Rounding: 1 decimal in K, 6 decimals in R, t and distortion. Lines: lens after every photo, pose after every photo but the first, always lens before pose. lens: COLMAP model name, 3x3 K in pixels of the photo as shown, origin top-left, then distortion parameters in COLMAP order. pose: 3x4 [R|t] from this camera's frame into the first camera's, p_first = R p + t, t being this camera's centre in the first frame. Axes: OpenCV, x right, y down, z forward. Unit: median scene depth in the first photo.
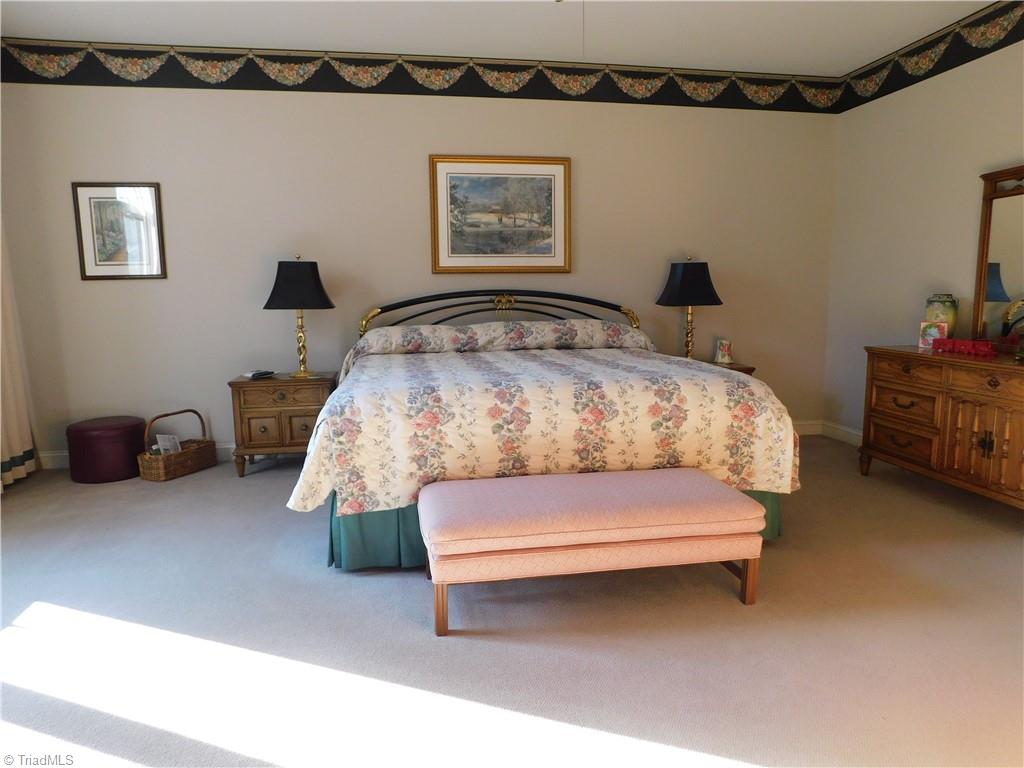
lens RADIAL K [[688.1, 0, 499.1], [0, 688.1, 381.3], [0, 0, 1]] dist [-0.041898, 0.083523]
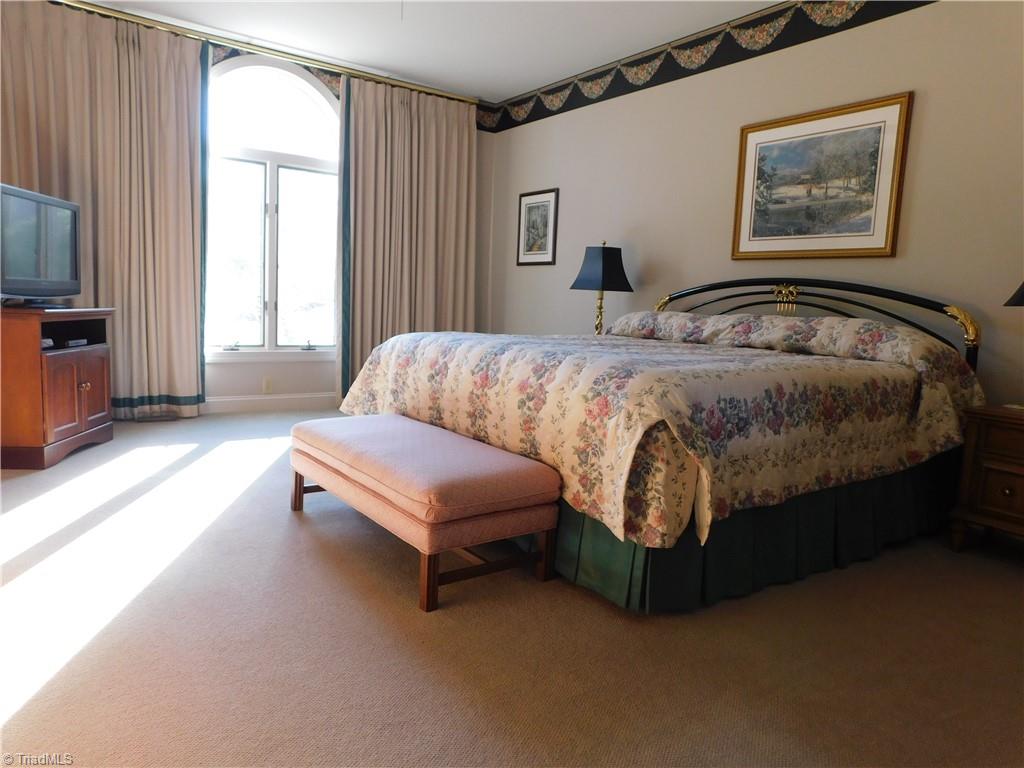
lens RADIAL K [[688.1, 0, 499.1], [0, 688.1, 381.3], [0, 0, 1]] dist [-0.041898, 0.083523]
pose [[0.469872, 0.140145, -0.871539, 0.564592], [-0.173248, 0.982756, 0.064625, -0.007434], [0.865567, 0.120627, 0.486049, 0.331151]]
